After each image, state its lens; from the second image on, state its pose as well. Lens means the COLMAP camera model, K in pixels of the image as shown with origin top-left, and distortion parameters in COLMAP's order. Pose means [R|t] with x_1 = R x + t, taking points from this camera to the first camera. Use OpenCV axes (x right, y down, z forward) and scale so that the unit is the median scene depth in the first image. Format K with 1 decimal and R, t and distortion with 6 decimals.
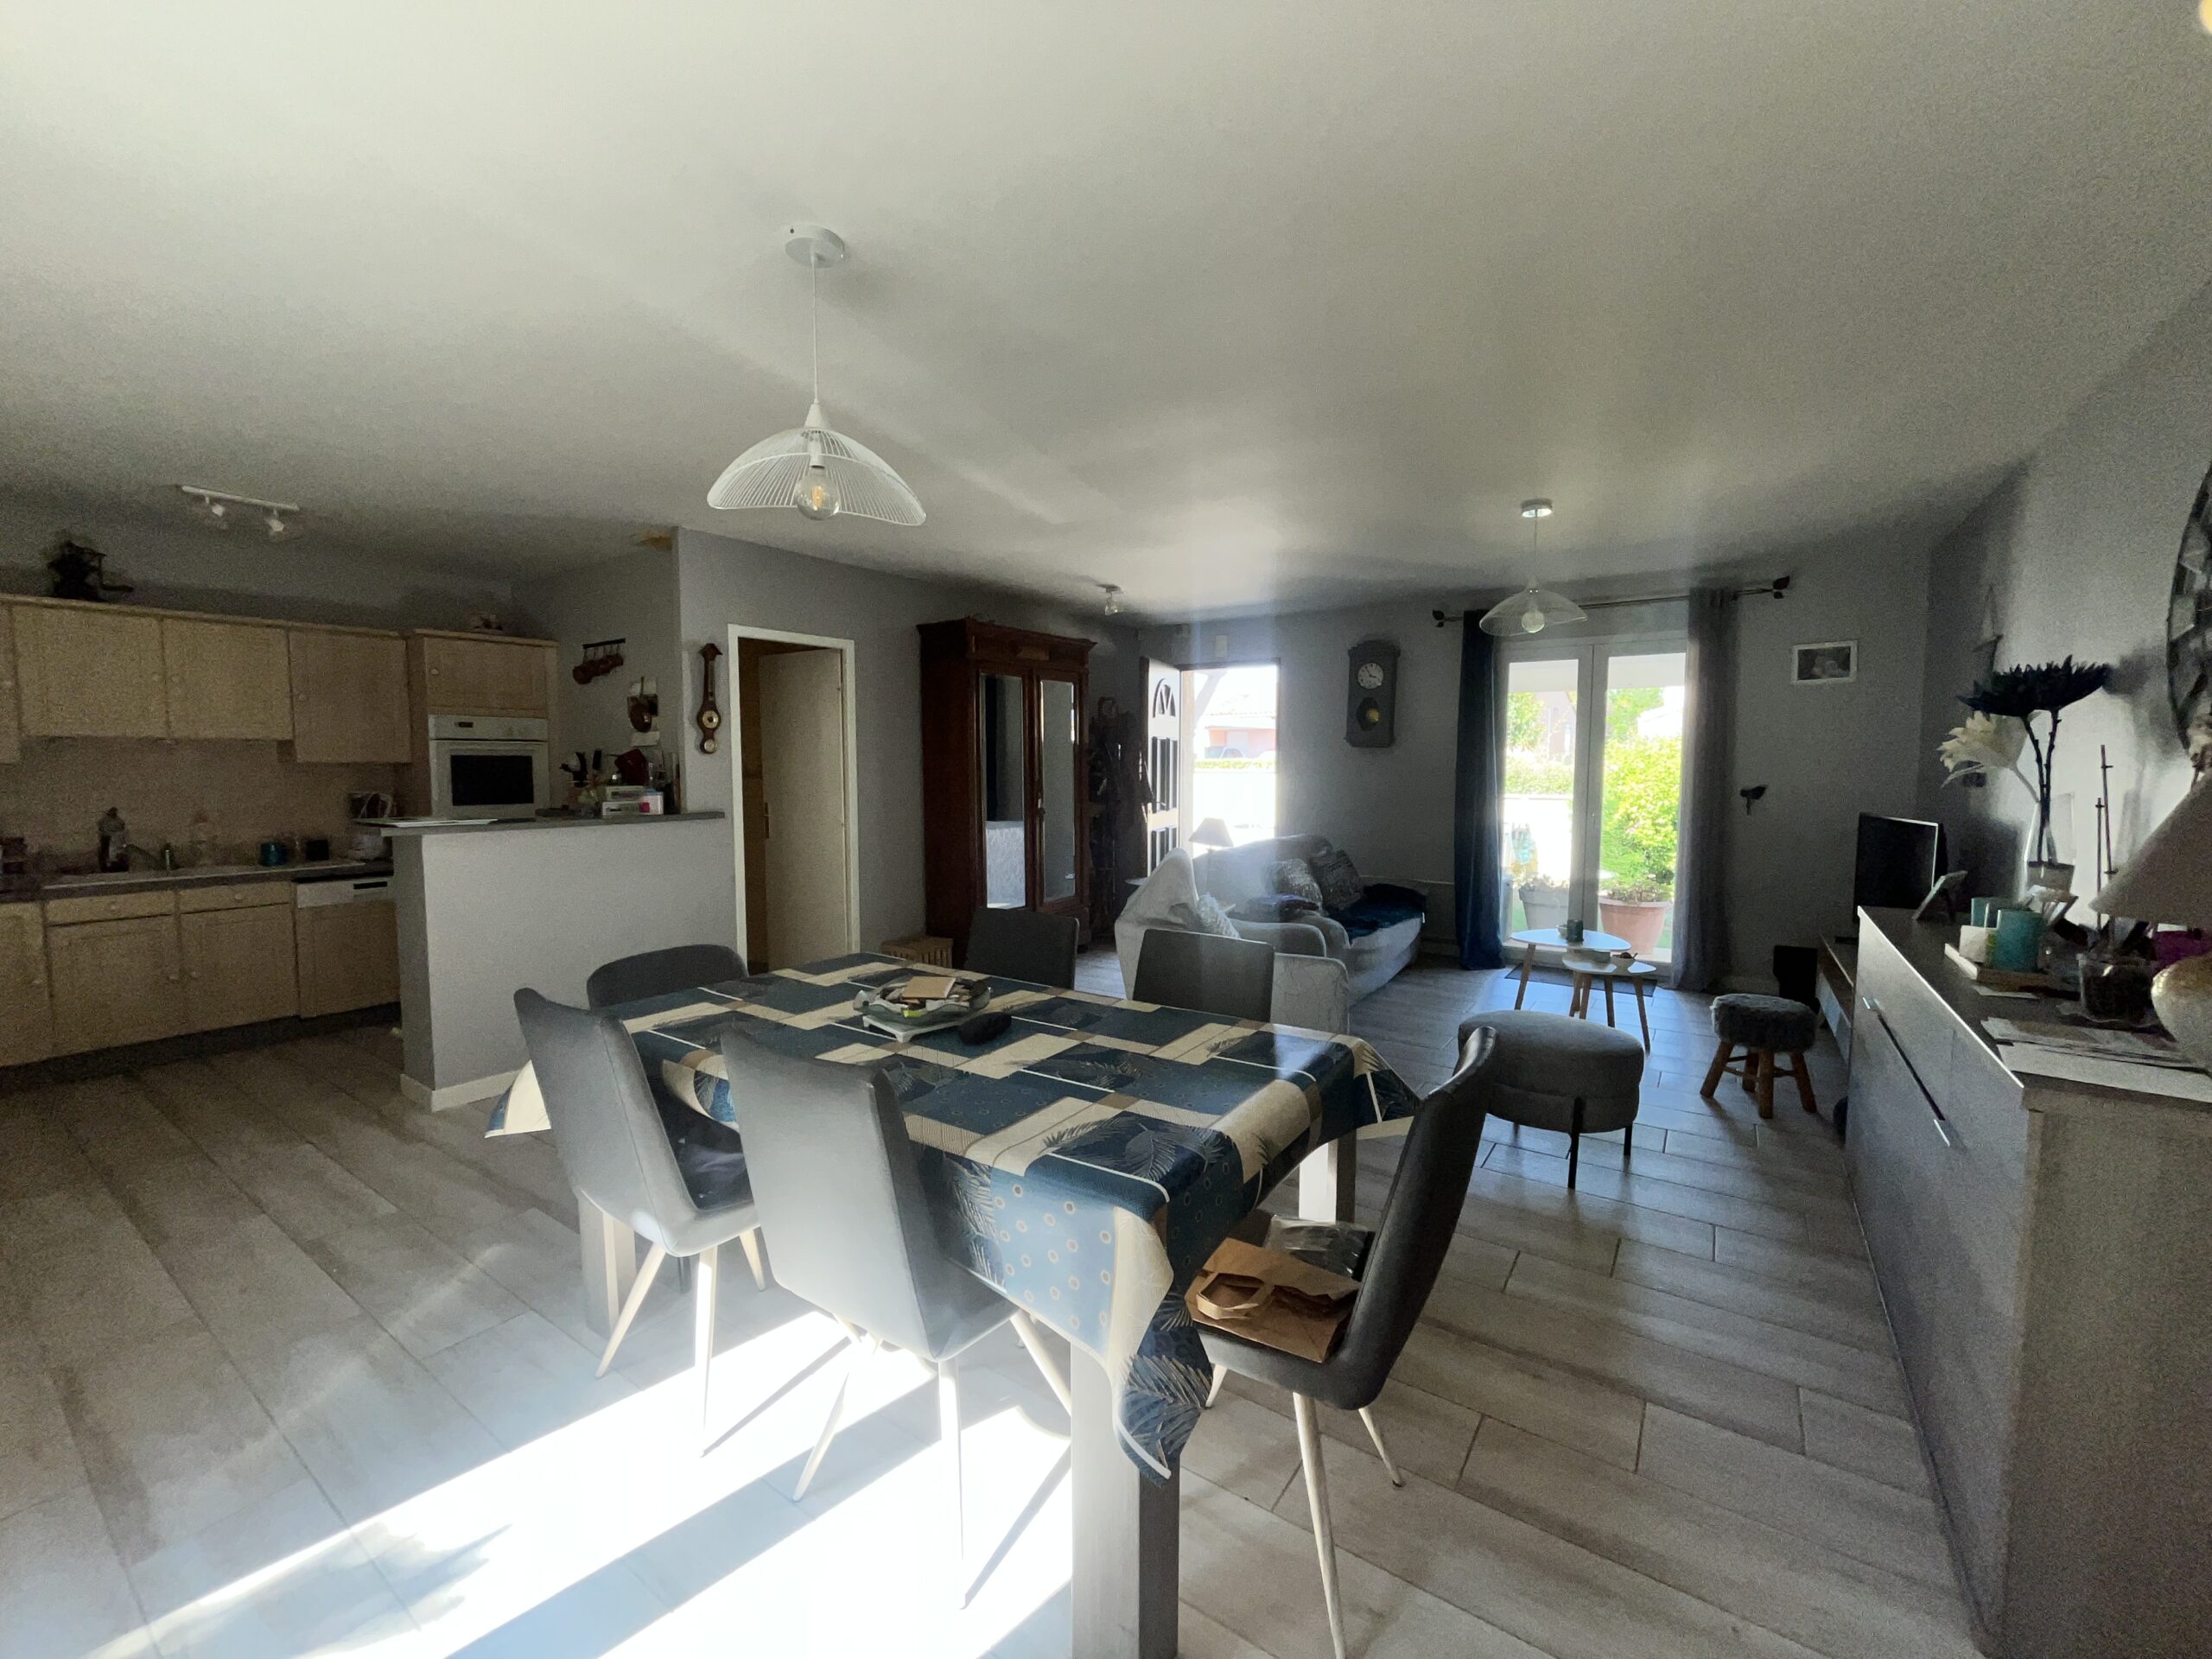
lens RADIAL K [[893.3, 0, 1107.4], [0, 893.3, 823.1], [0, 0, 1]] dist [-0.002224, -0.000338]
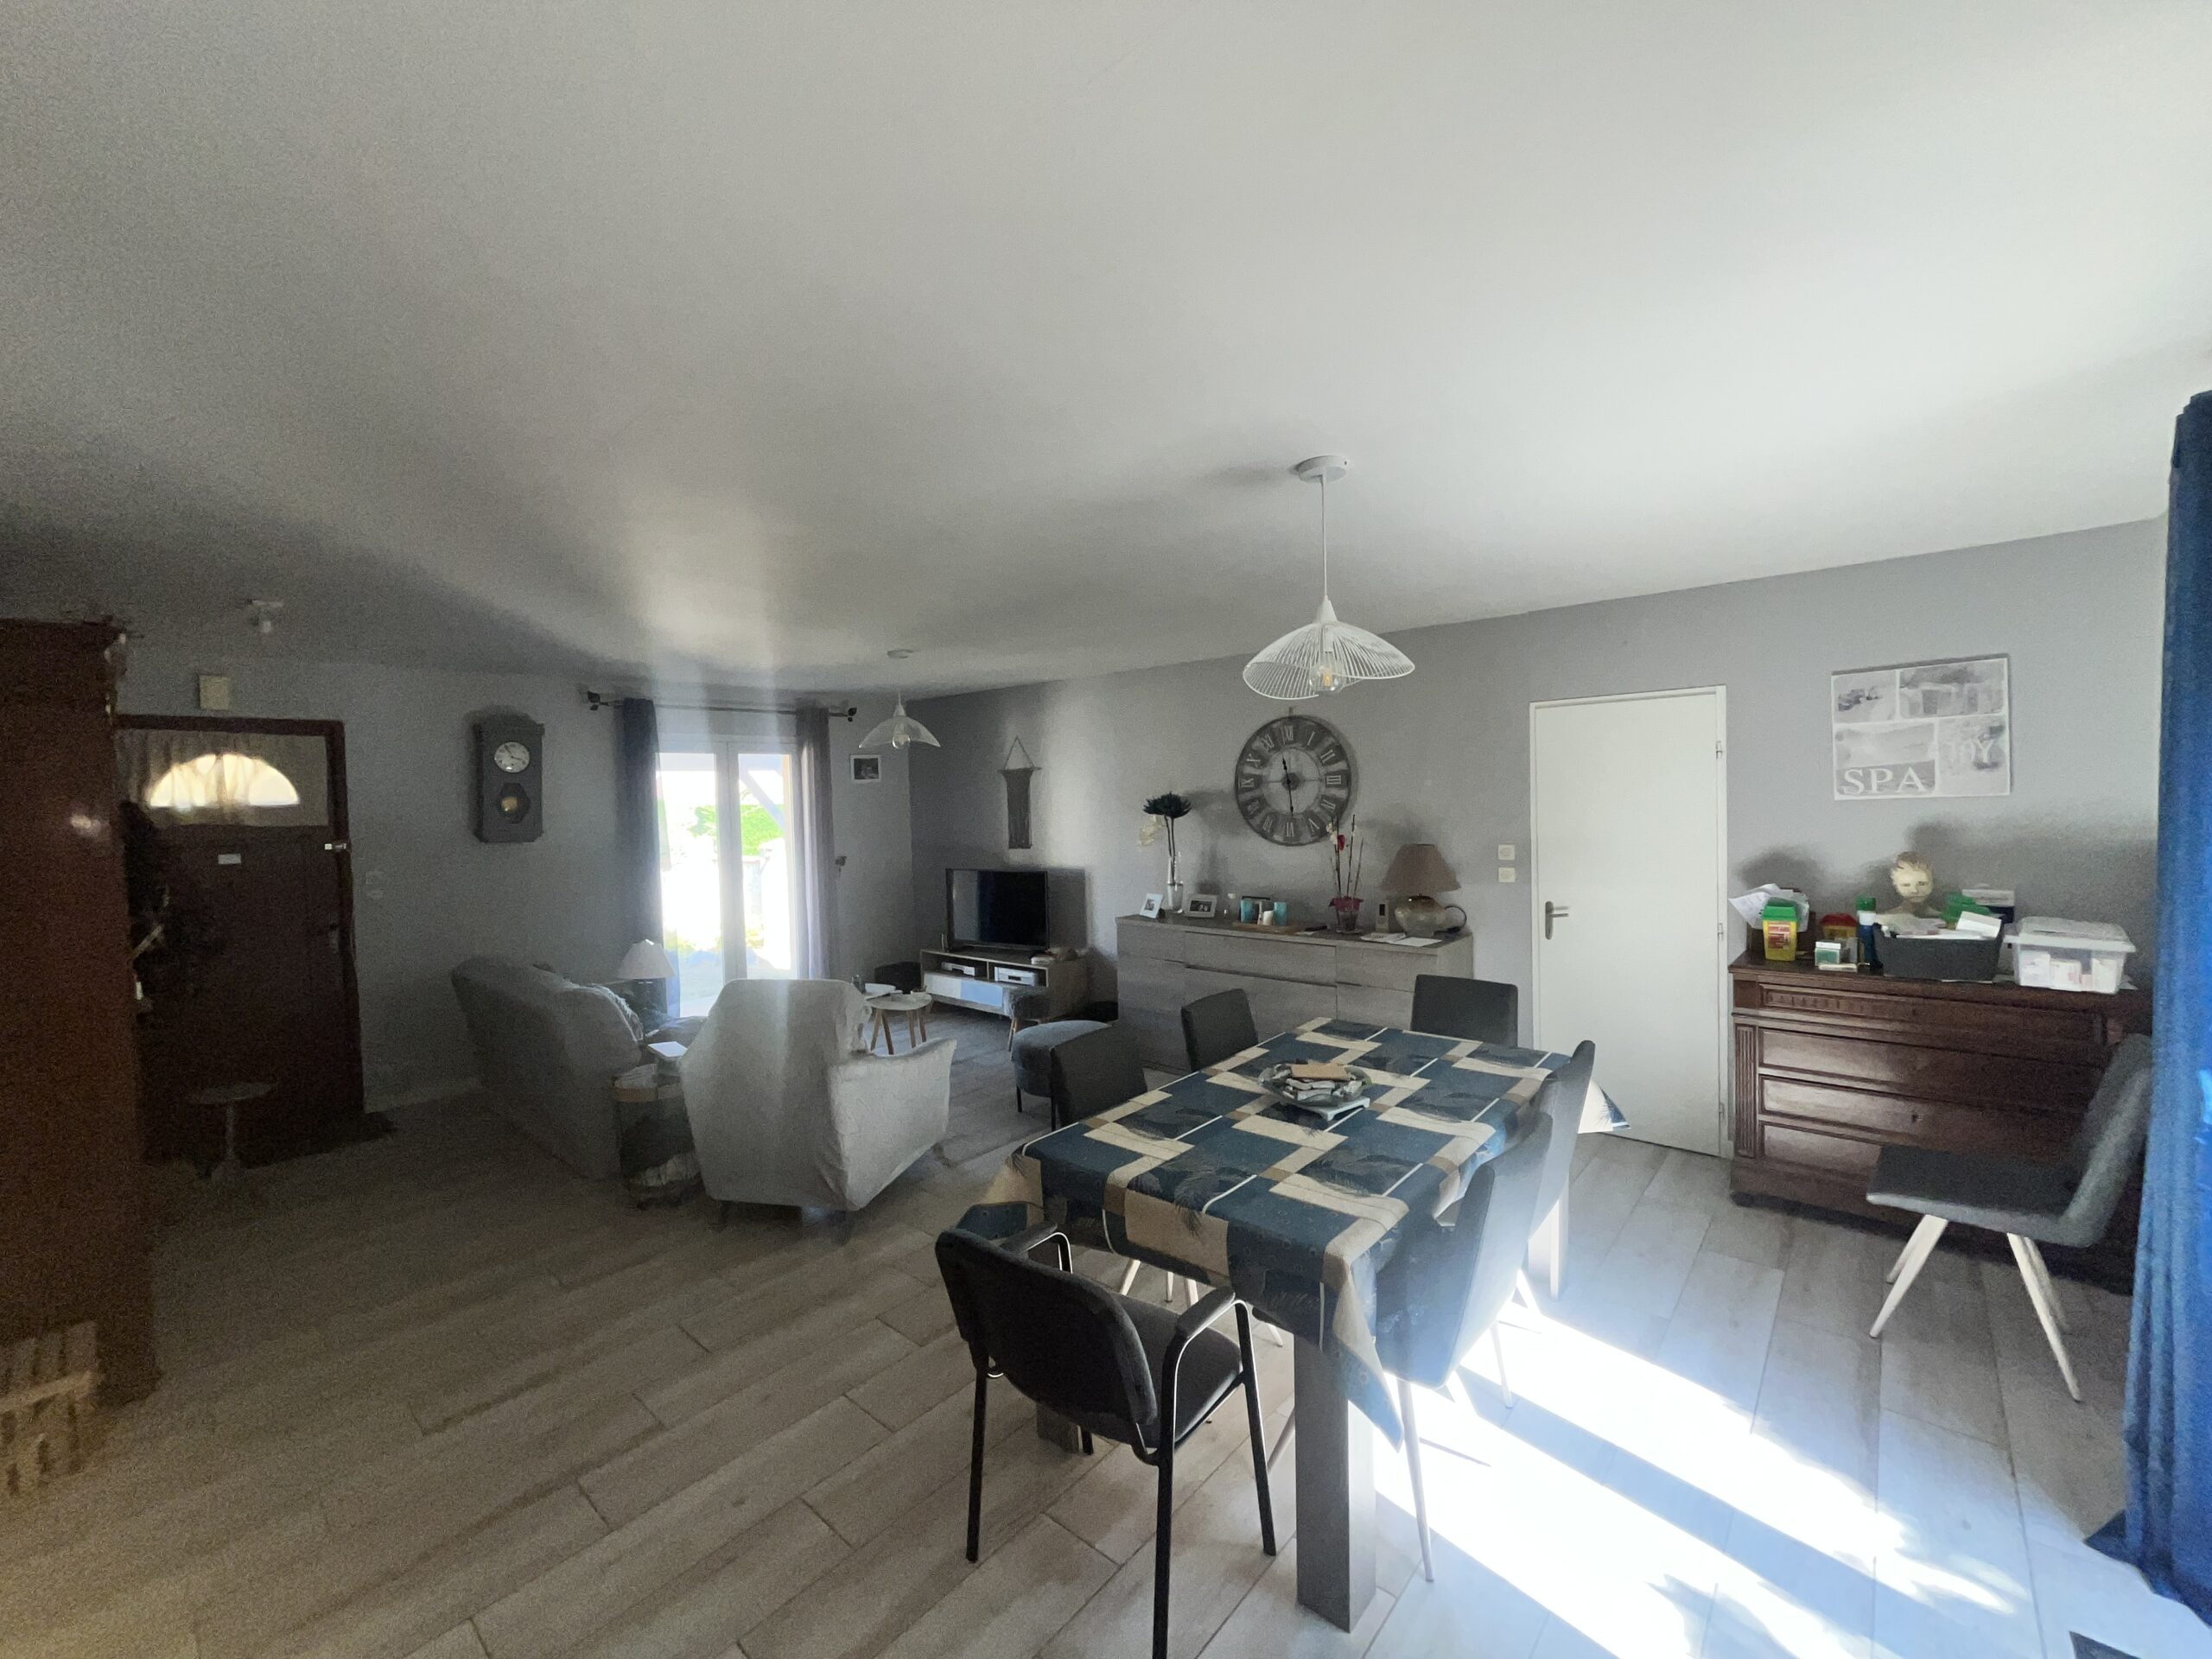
lens RADIAL K [[893.3, 0, 1093.0], [0, 893.3, 816.0], [0, 0, 1]] dist [-0.002224, -0.000338]
pose [[0.127015, -0.028017, 0.991505, -1.469775], [0.093569, 0.995482, 0.016143, -0.222646], [-0.987478, 0.090724, 0.129063, 1.112798]]
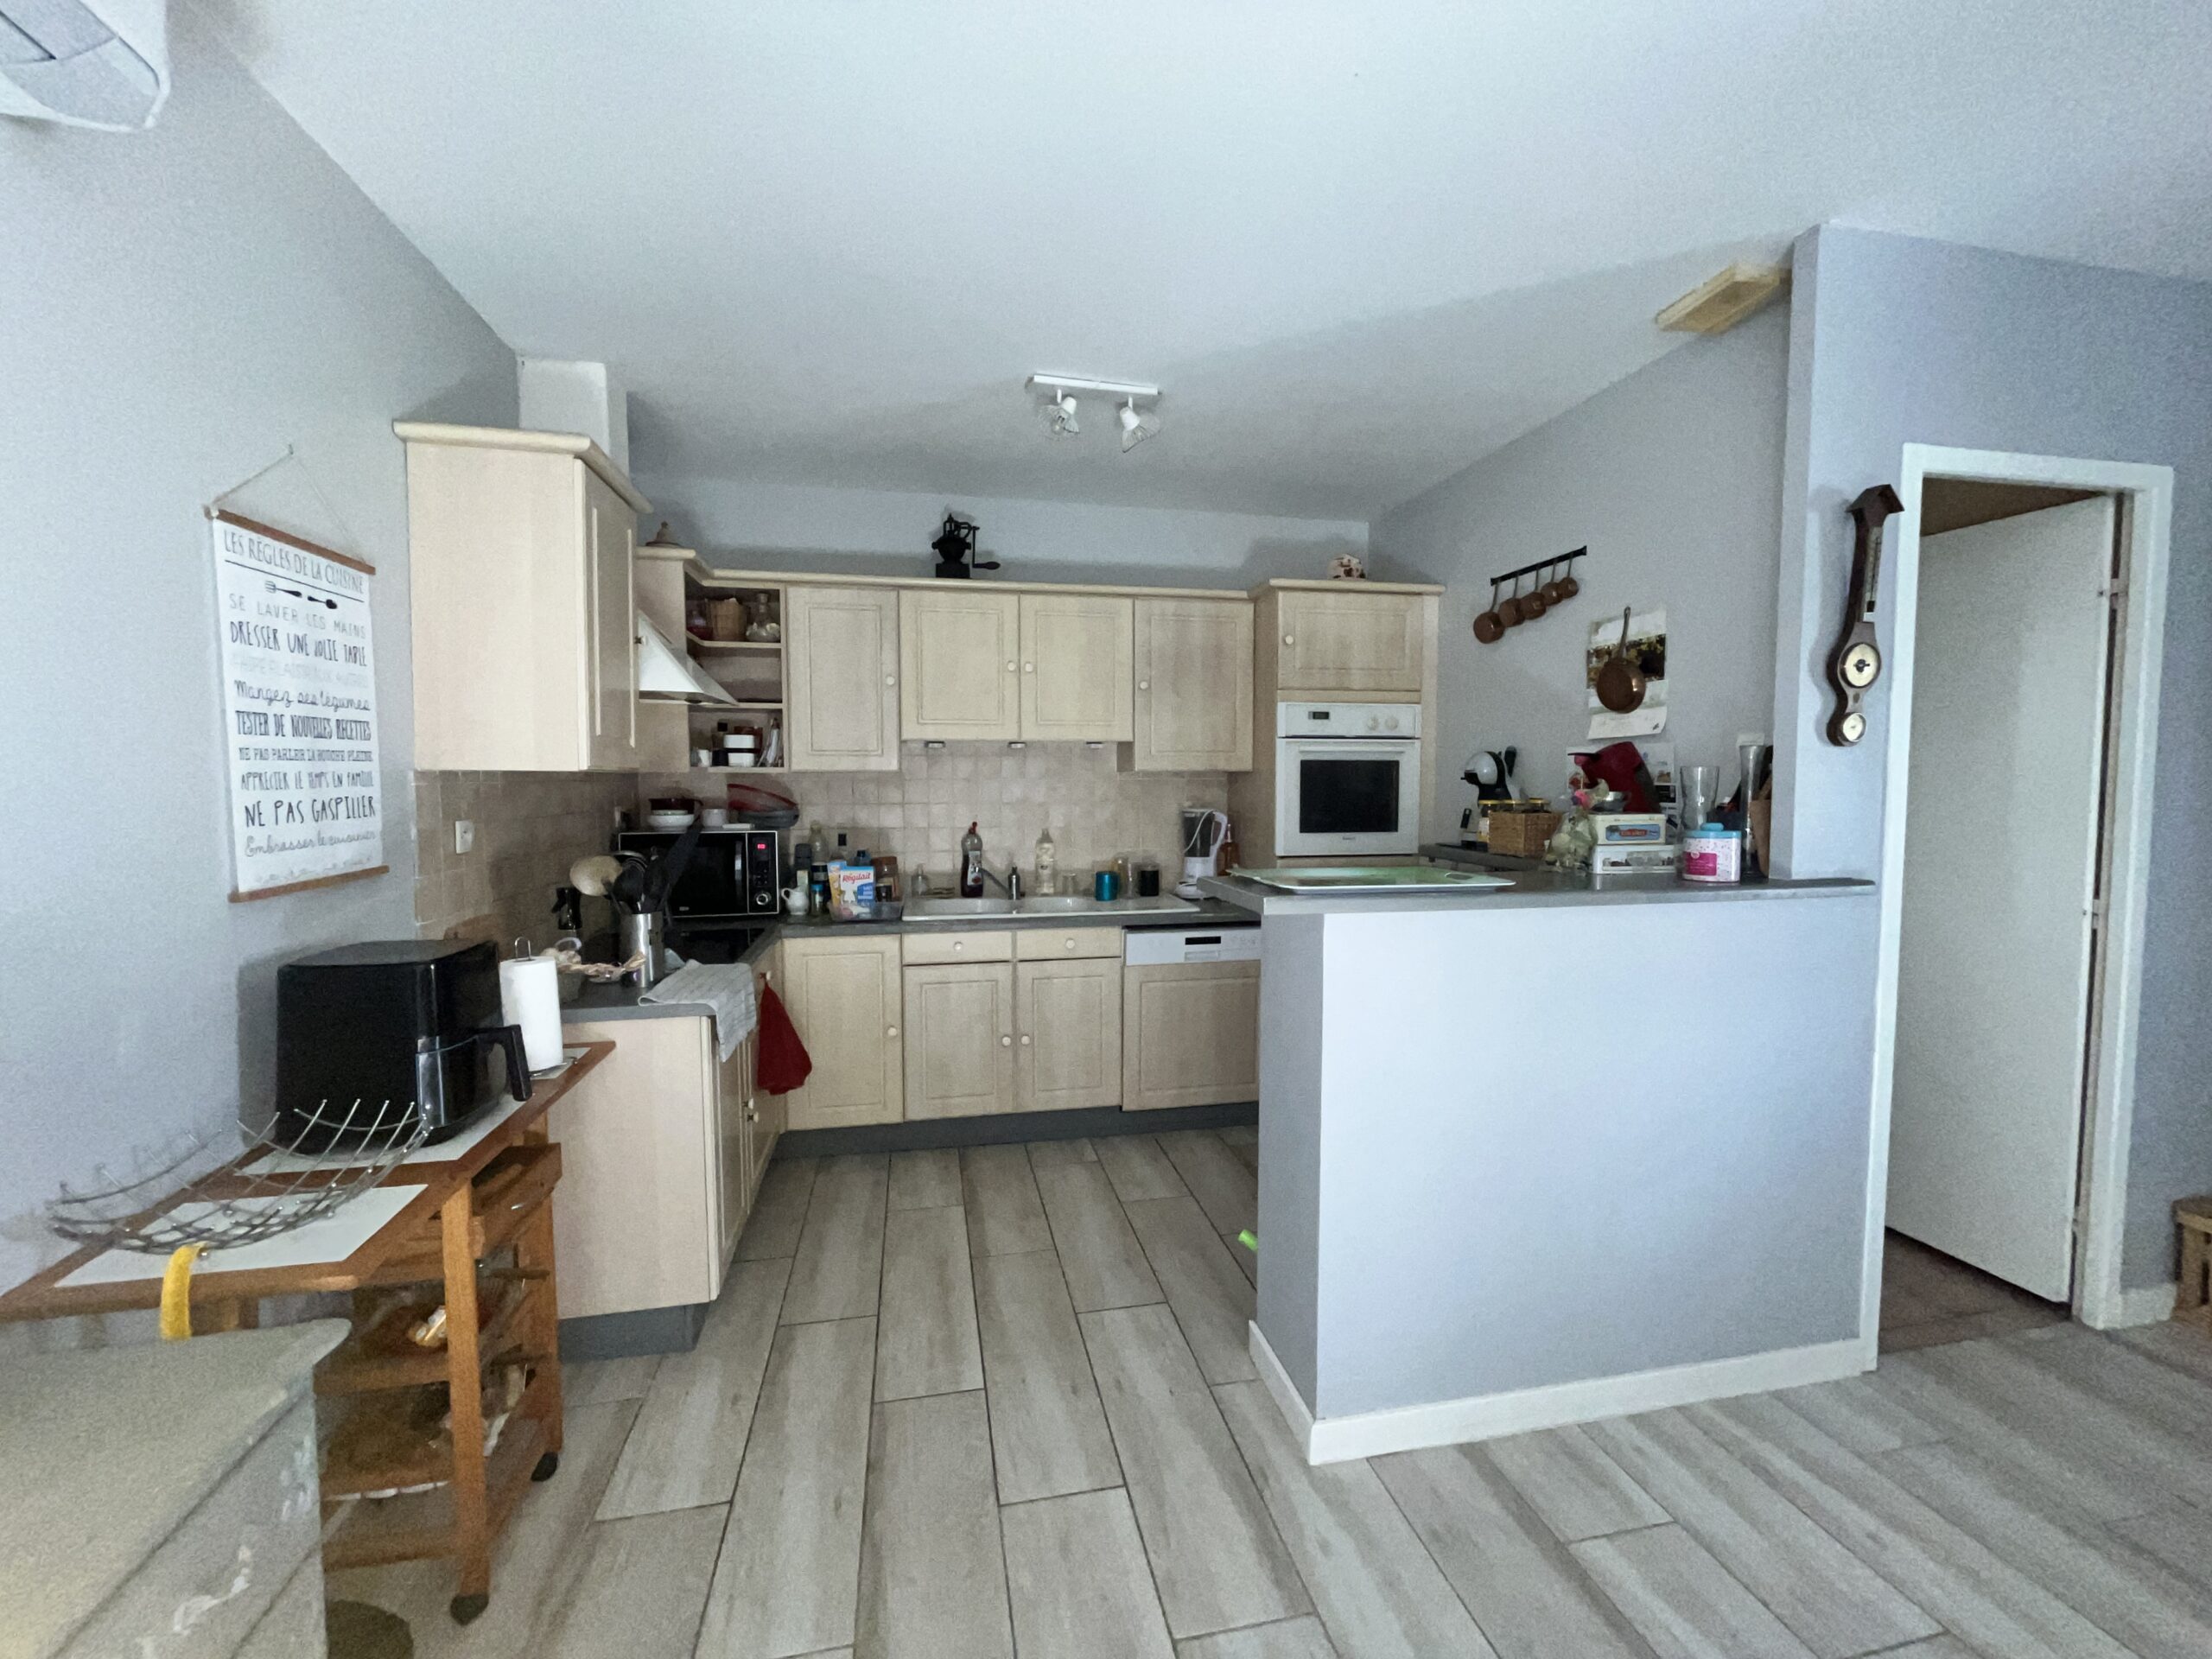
lens RADIAL K [[893.3, 0, 1104.1], [0, 893.3, 831.8], [0, 0, 1]] dist [-0.002224, -0.000338]
pose [[0.723419, 0.041639, -0.689152, -0.402195], [-0.047233, 0.998826, 0.010768, -0.023031], [0.688791, 0.024761, 0.724537, 0.432225]]
